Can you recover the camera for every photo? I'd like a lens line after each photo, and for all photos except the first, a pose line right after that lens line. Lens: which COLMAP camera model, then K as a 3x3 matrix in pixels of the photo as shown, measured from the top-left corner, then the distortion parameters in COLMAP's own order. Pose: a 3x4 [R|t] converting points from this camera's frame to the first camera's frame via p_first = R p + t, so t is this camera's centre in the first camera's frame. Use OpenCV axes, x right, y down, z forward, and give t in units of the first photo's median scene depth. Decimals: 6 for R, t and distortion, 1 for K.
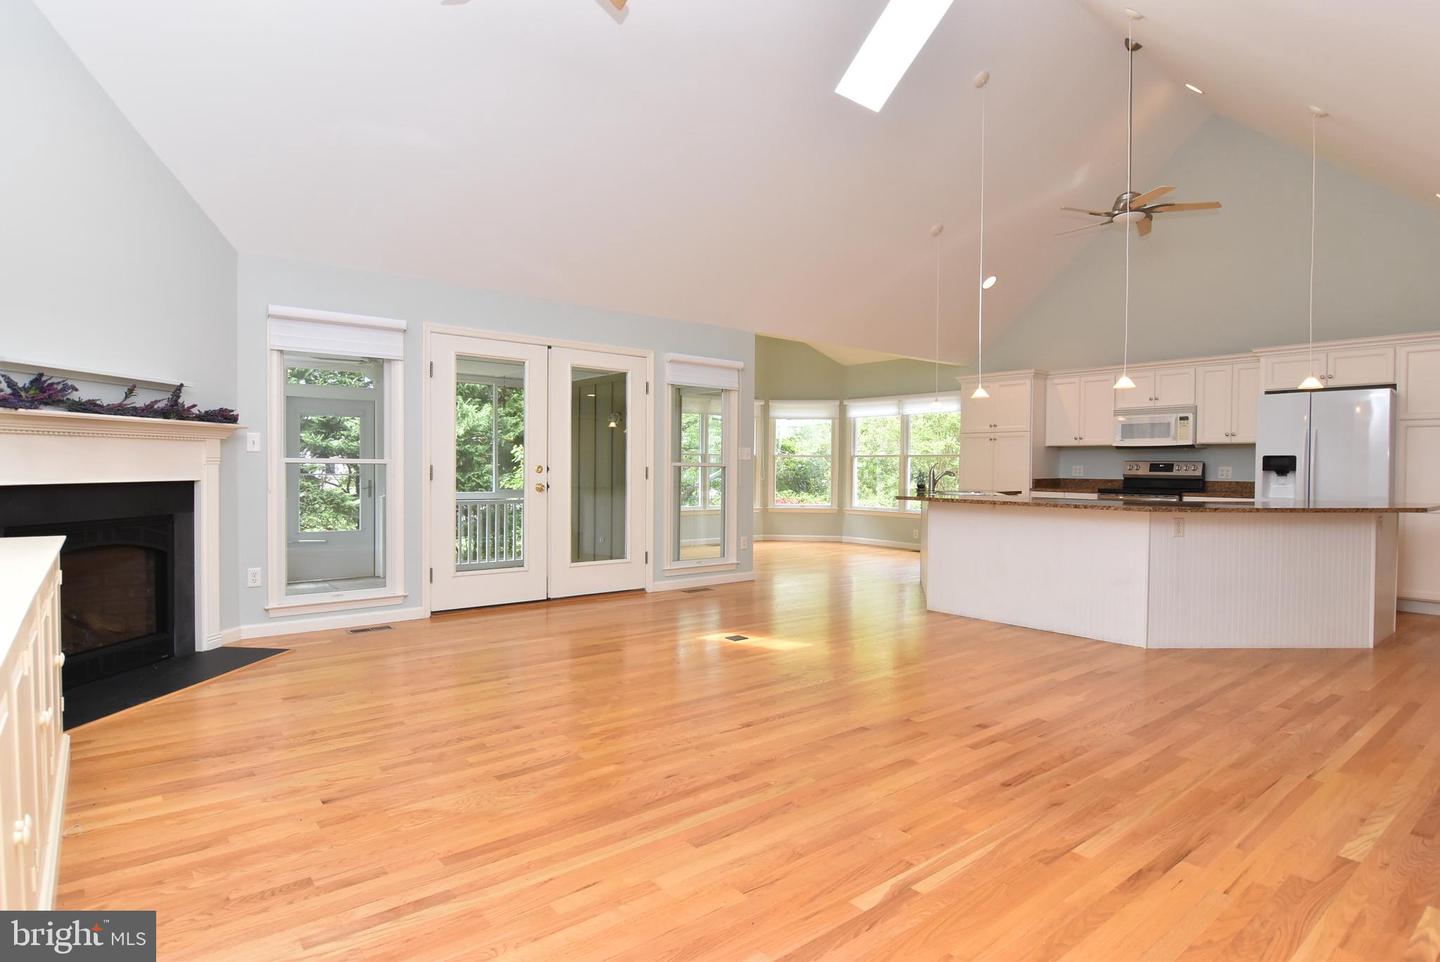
lens RADIAL K [[773.5, 0, 726.1], [0, 773.5, 482.4], [0, 0, 1]] dist [0.001737, -0.019433]
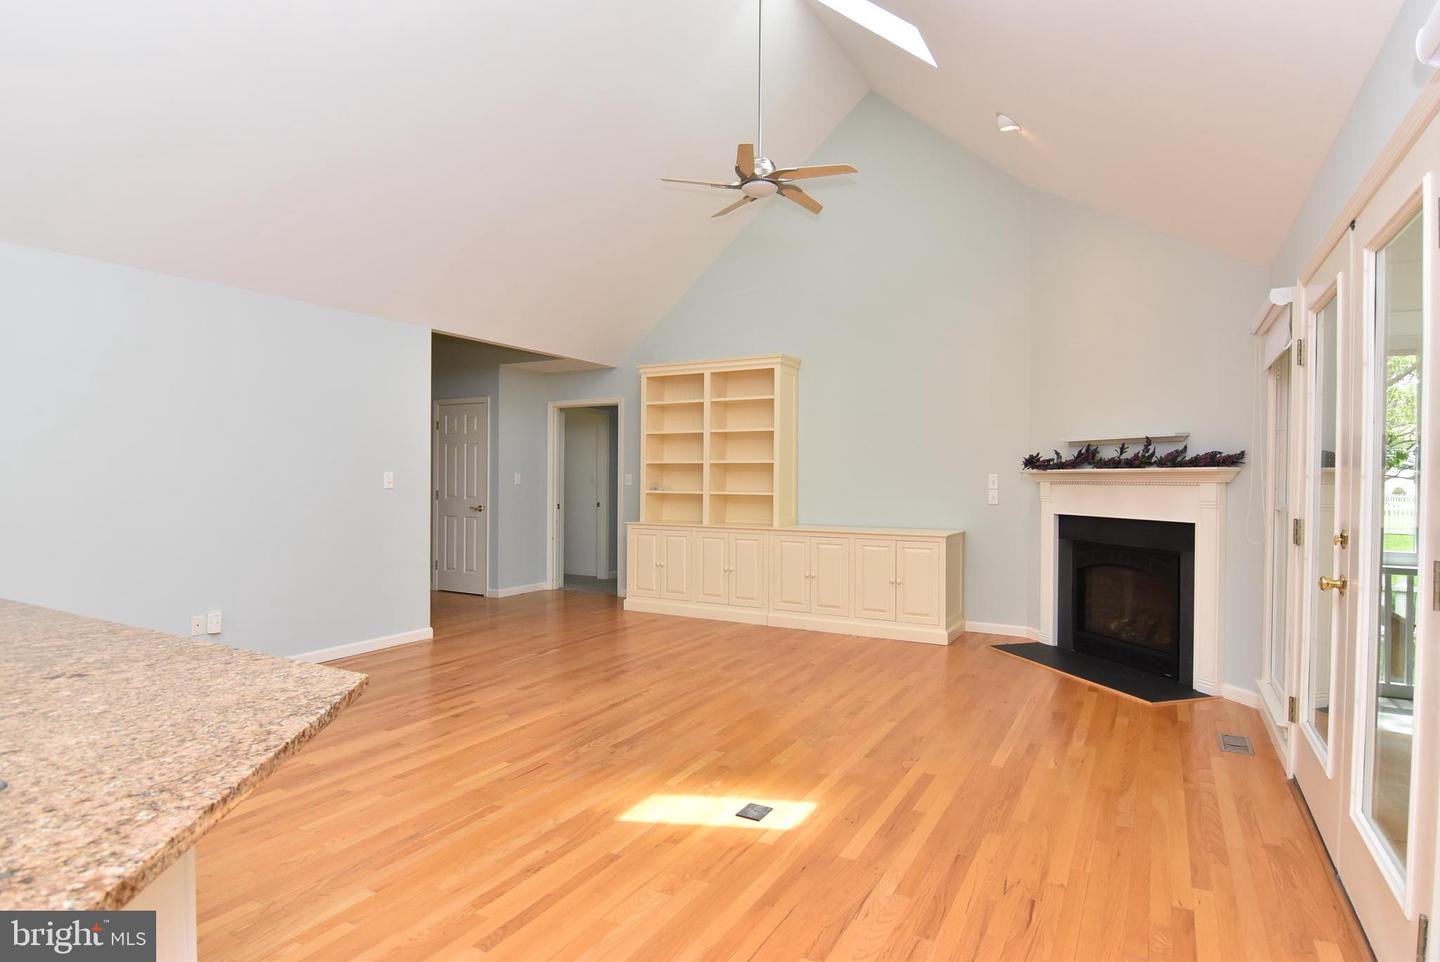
lens RADIAL K [[773.5, 0, 726.1], [0, 773.5, 482.4], [0, 0, 1]] dist [0.001737, -0.019433]
pose [[-0.933598, -0.010239, -0.358175, 0.335008], [-0.018322, 0.999648, 0.019180, -0.079207], [0.357853, 0.024469, -0.933457, 2.100340]]
